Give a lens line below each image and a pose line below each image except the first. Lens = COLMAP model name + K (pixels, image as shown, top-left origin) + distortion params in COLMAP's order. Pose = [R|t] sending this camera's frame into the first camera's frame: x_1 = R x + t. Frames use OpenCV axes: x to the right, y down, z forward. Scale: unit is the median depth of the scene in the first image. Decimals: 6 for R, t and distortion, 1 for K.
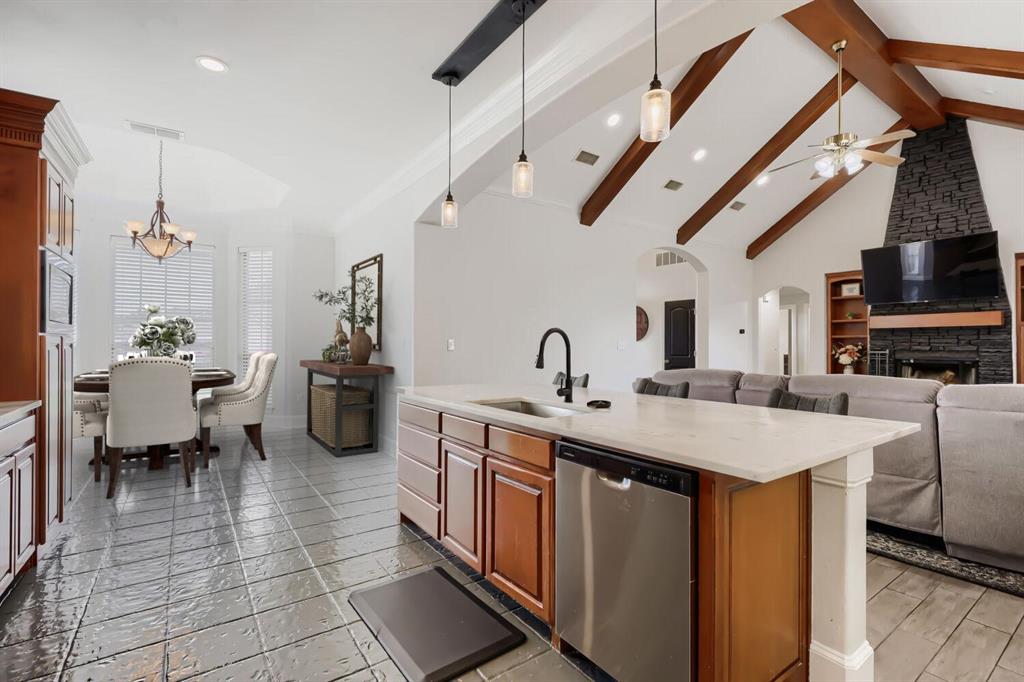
lens RADIAL K [[468.5, 0, 512.2], [0, 468.5, 339.2], [0, 0, 1]] dist [-0.003389, -0.001824]
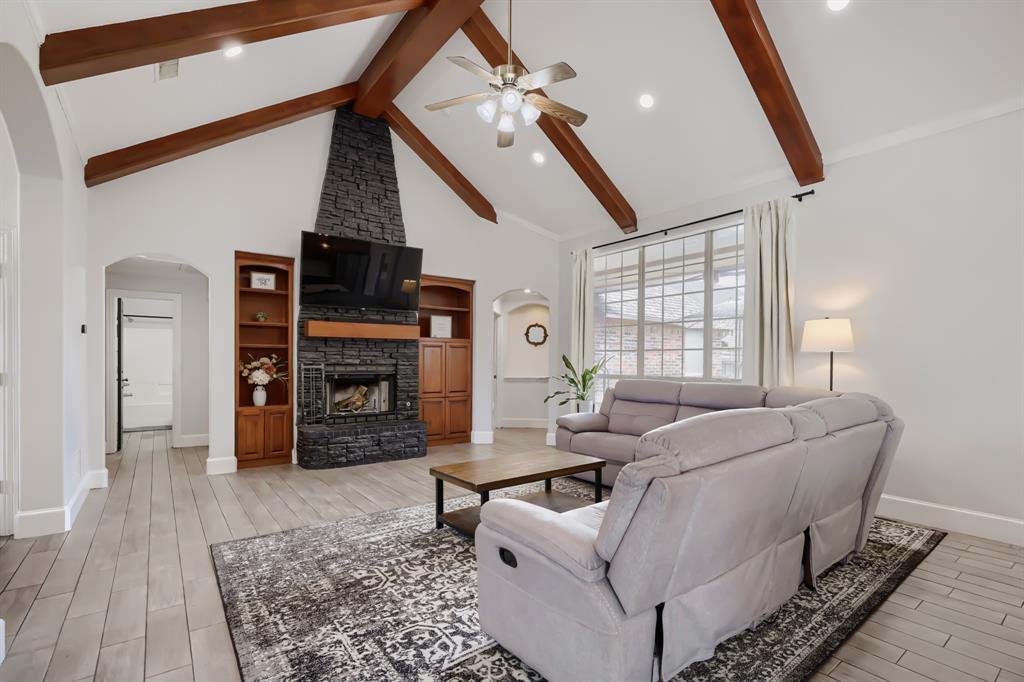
lens RADIAL K [[468.5, 0, 542.4], [0, 468.5, 361.4], [0, 0, 1]] dist [-0.003389, -0.001824]
pose [[-0.055159, -0.007289, 0.998451, -0.022408], [-0.017386, 0.999829, 0.006339, 0.007046], [-0.998326, -0.017009, -0.055276, 0.667044]]
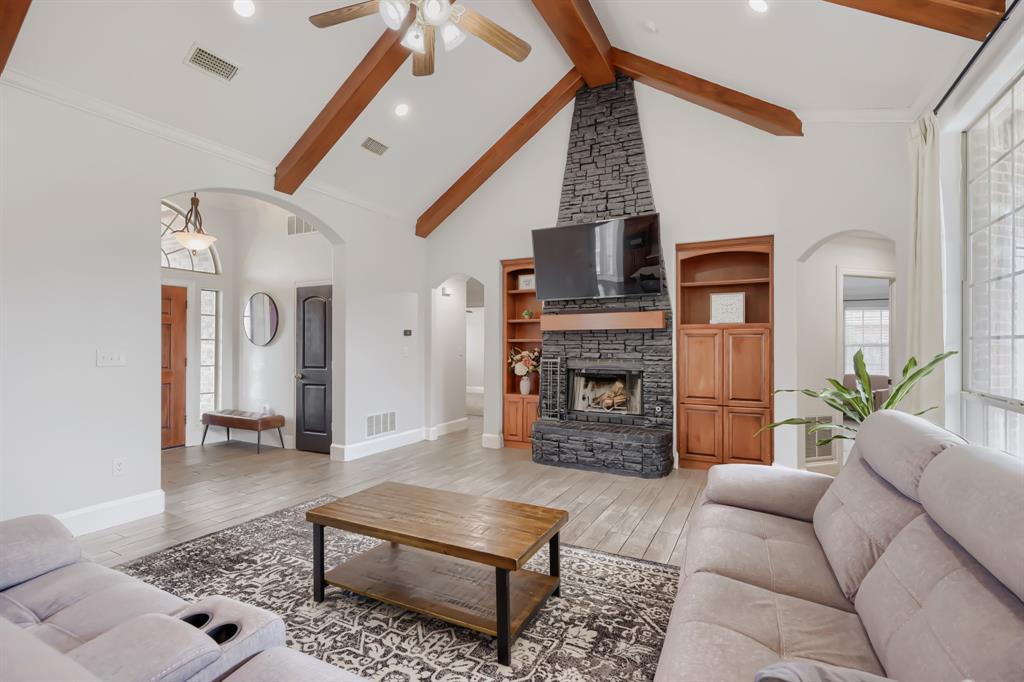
lens RADIAL K [[468.5, 0, 518.2], [0, 468.5, 339.9], [0, 0, 1]] dist [-0.003389, -0.001824]
pose [[0.891737, 0.000078, 0.452554, 0.379021], [-0.001821, 0.999993, 0.003416, -0.009889], [-0.452550, -0.003870, 0.891731, 0.317987]]
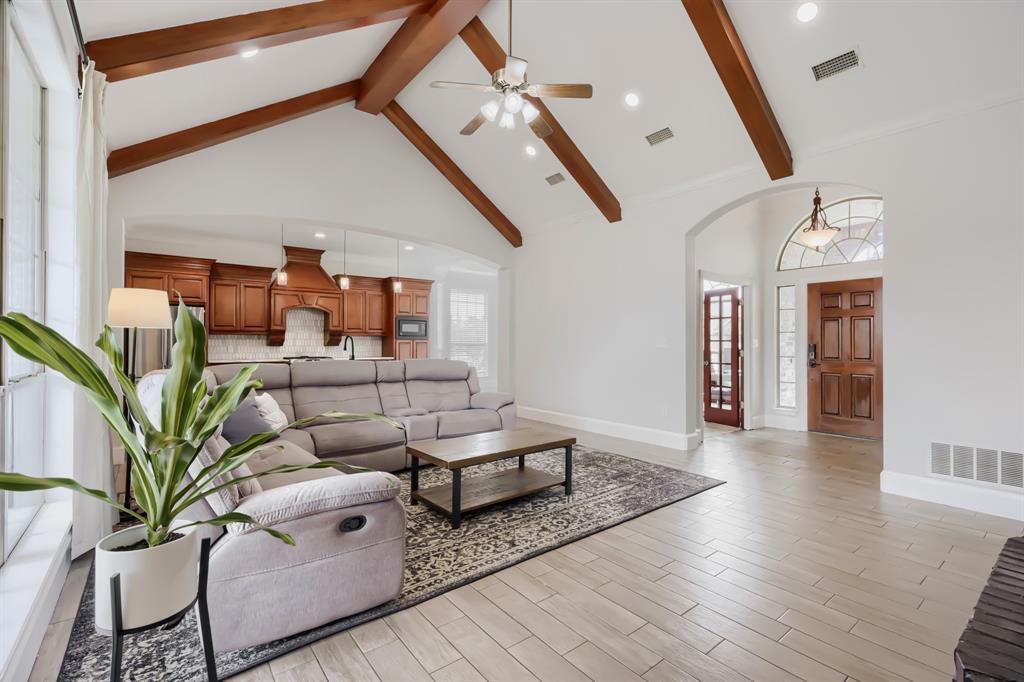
lens RADIAL K [[468.5, 0, 515.8], [0, 468.5, 342.0], [0, 0, 1]] dist [-0.003389, -0.001824]
pose [[0.036382, -0.005540, -0.999323, 1.013762], [0.011420, 0.999922, -0.005128, 0.009913], [0.999273, -0.011226, 0.036443, 0.663507]]
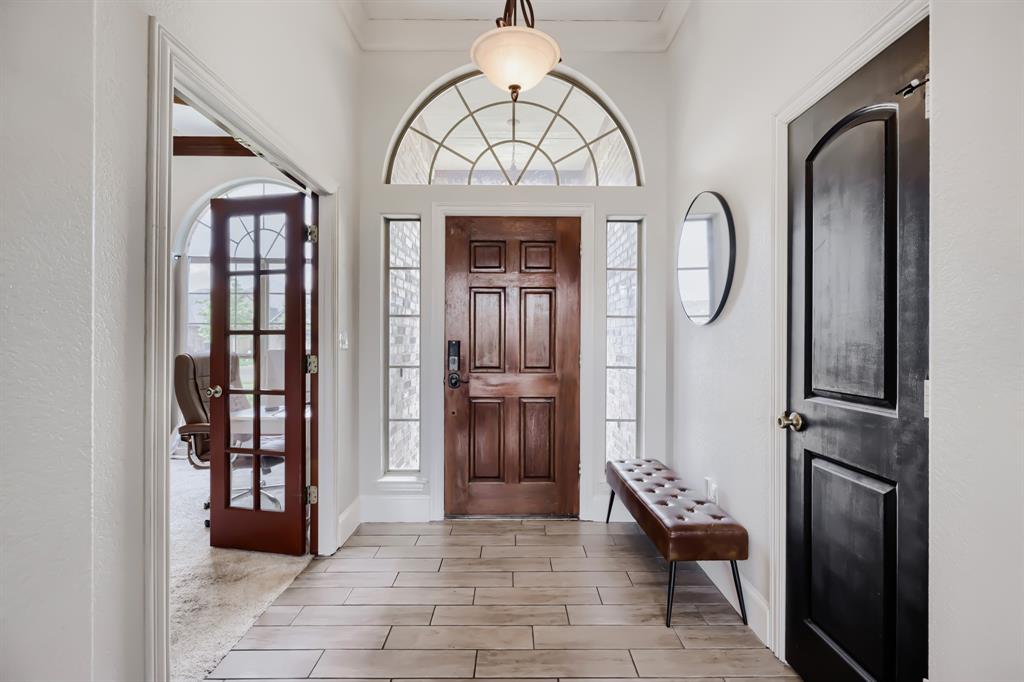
lens RADIAL K [[468.5, 0, 510.5], [0, 468.5, 343.0], [0, 0, 1]] dist [-0.003389, -0.001824]
pose [[0.811508, 0.005594, -0.584315, 0.432817], [0.004894, 0.999854, 0.016370, 0.010871], [0.584321, -0.016144, 0.811362, 0.942601]]
